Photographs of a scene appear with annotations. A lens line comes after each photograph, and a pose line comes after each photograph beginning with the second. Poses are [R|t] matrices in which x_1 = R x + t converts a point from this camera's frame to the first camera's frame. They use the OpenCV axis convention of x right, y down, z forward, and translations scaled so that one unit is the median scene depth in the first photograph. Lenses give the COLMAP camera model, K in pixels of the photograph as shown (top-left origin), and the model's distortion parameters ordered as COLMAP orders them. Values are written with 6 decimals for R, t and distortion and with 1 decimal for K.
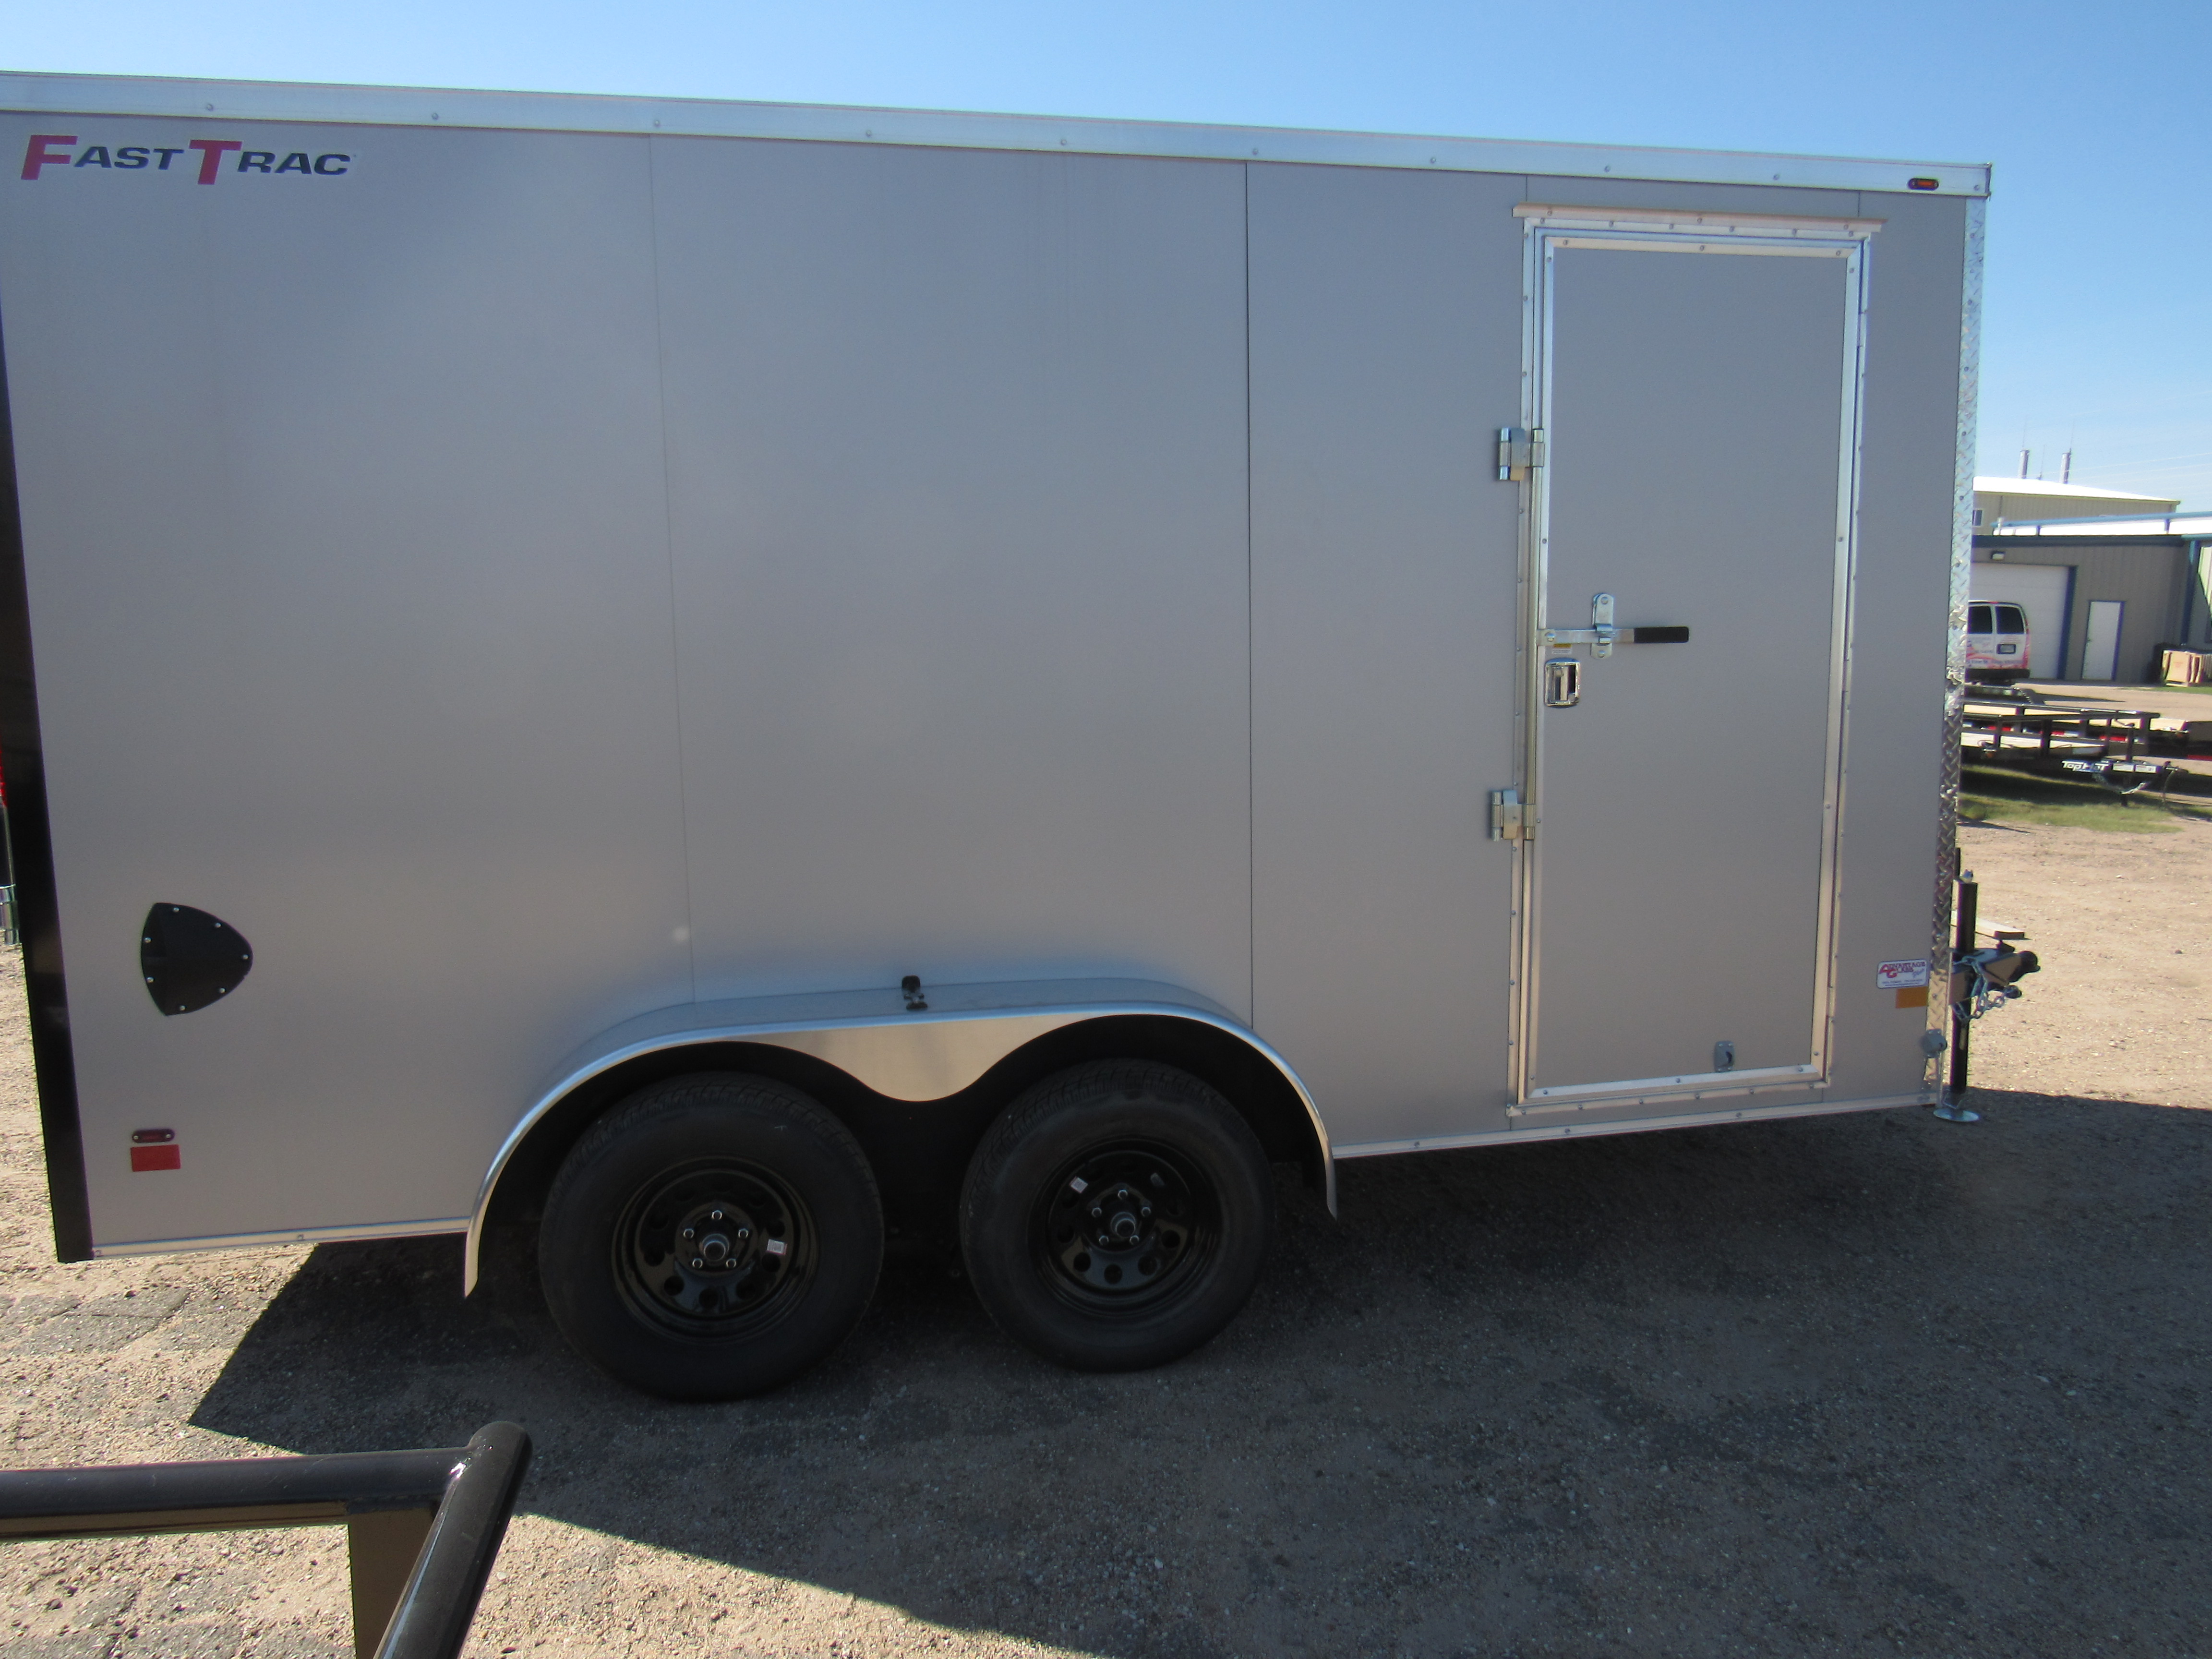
lens RADIAL K [[1556.3, 0, 1106.0], [0, 1556.3, 829.5], [0, 0, 1]] dist [-0.002744, -0.010711]
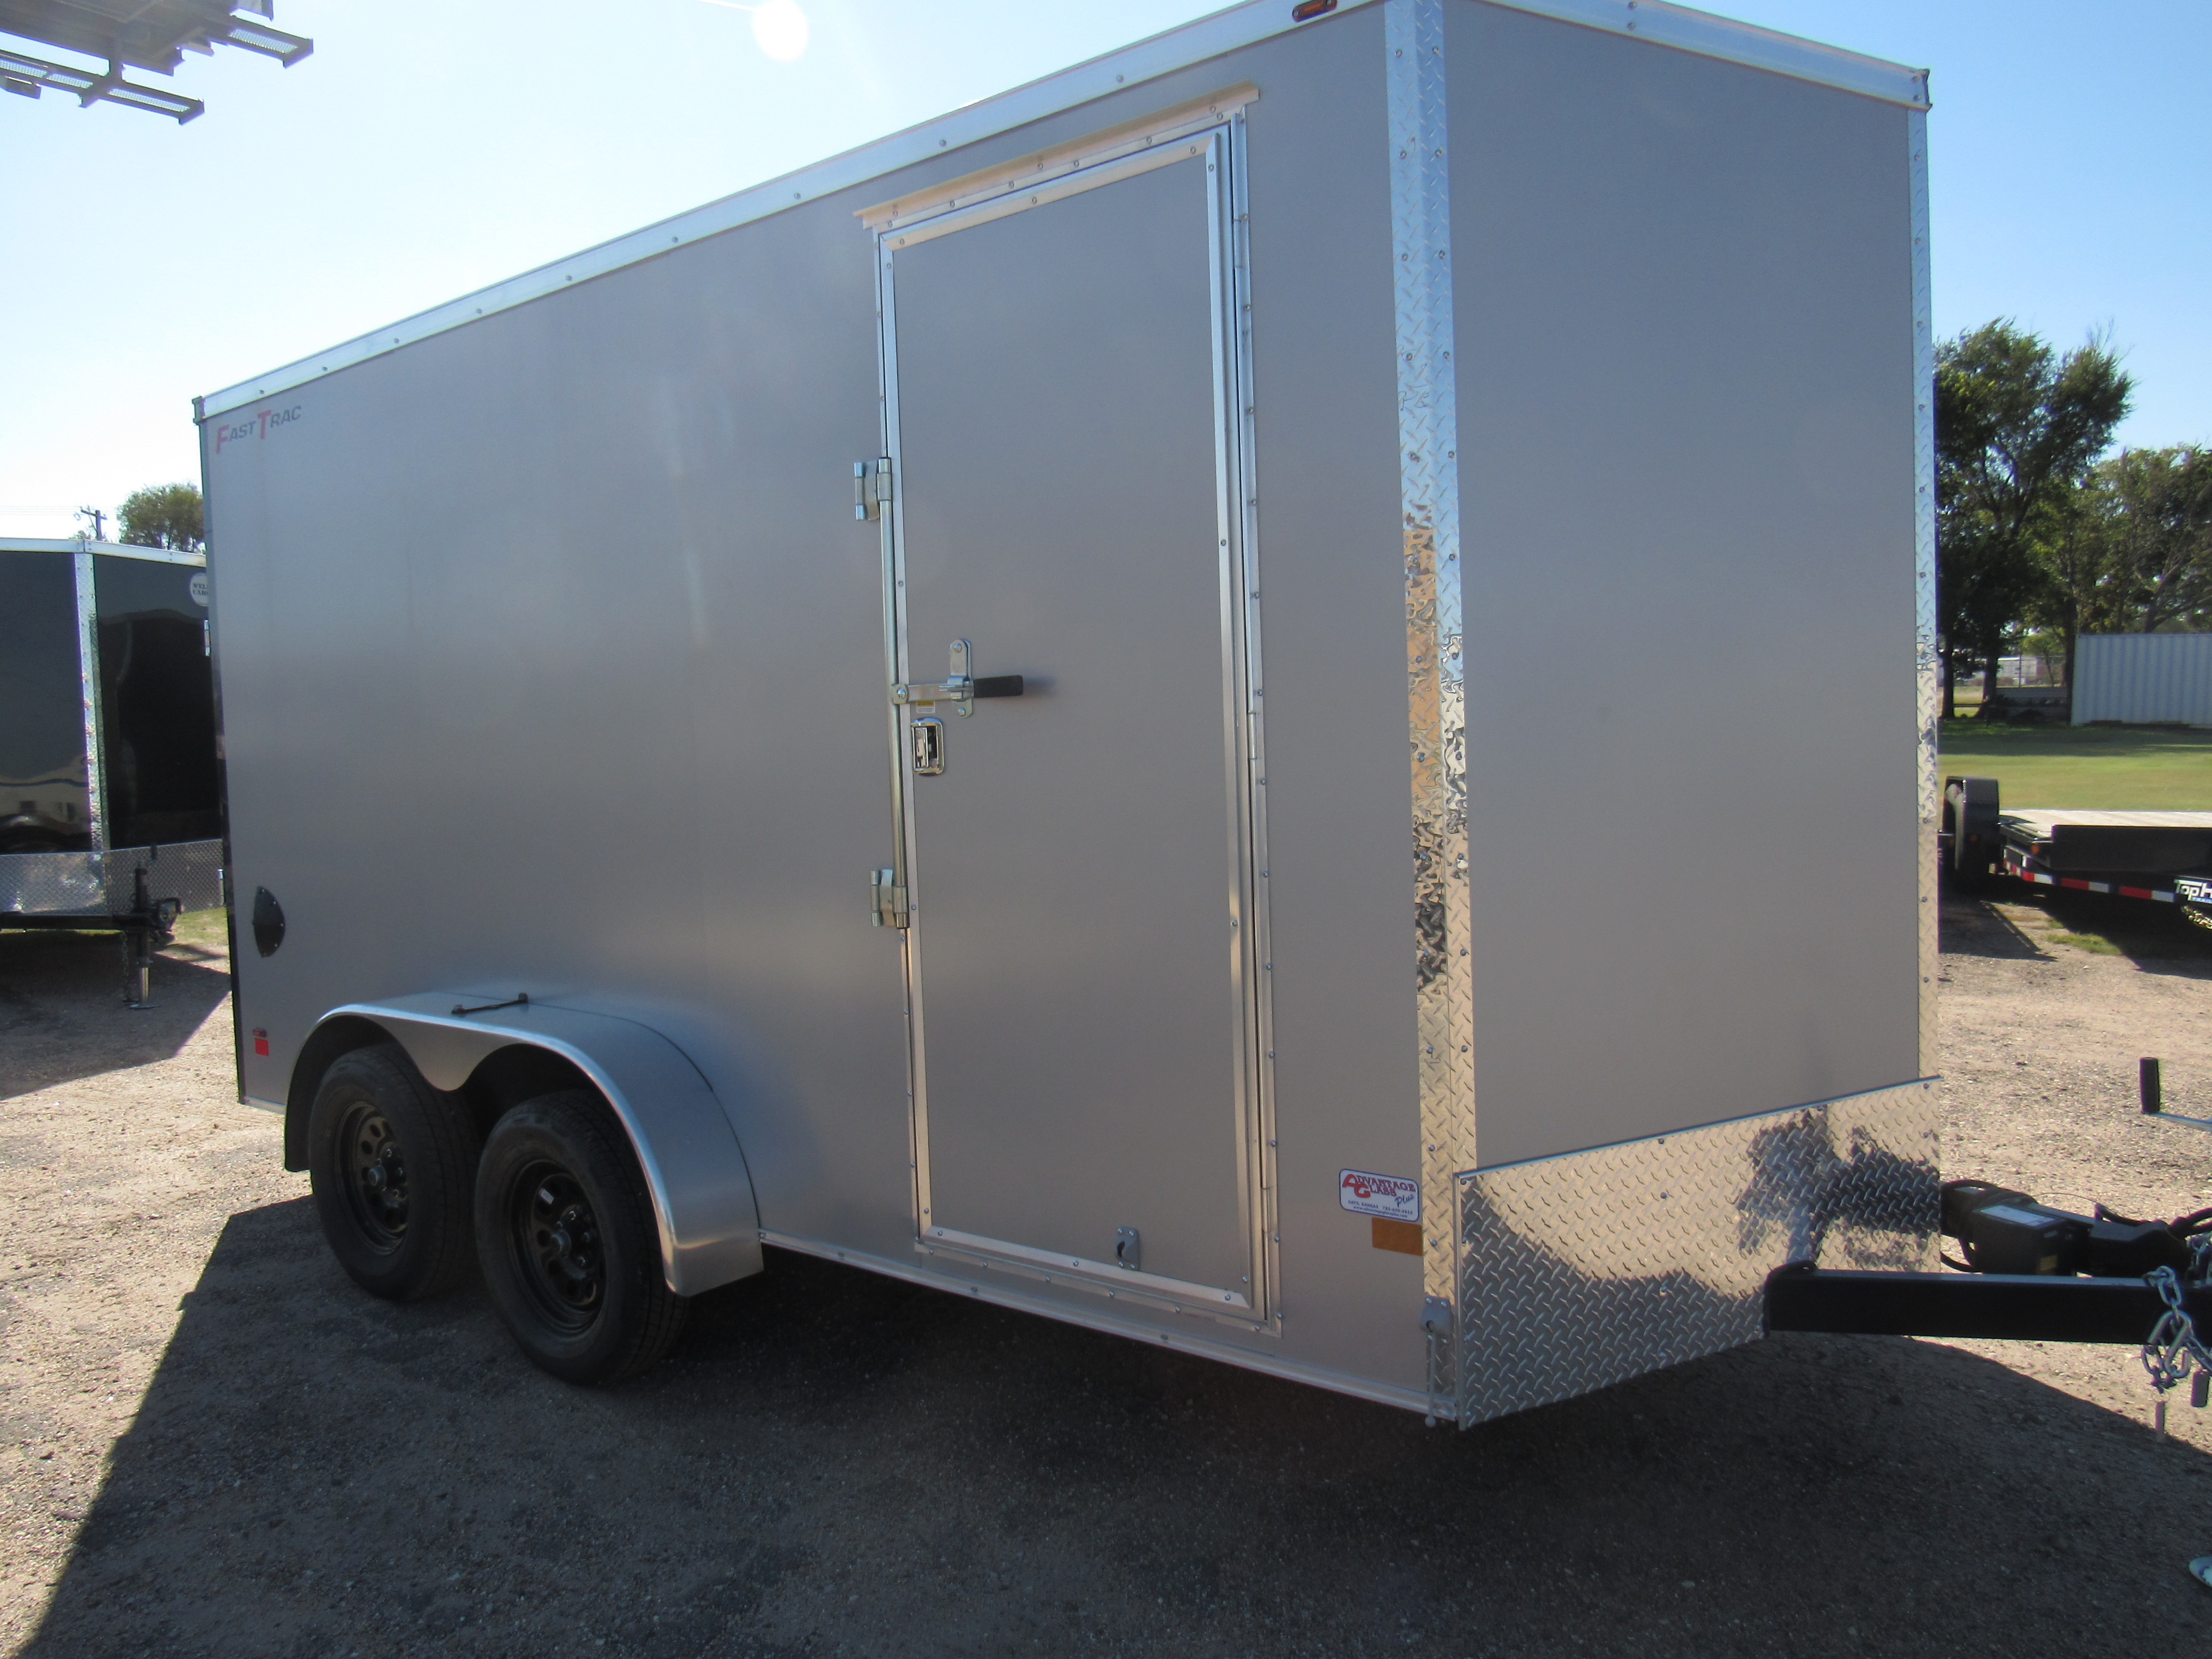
lens RADIAL K [[1614.0, 0, 1106.0], [0, 1614.0, 829.5], [0, 0, 1]] dist [0.003494, -0.003590]
pose [[0.635775, 0.039697, -0.770853, 1.068689], [-0.075543, 0.997082, -0.010957, -0.048579], [0.768169, 0.065199, 0.636919, 0.530887]]
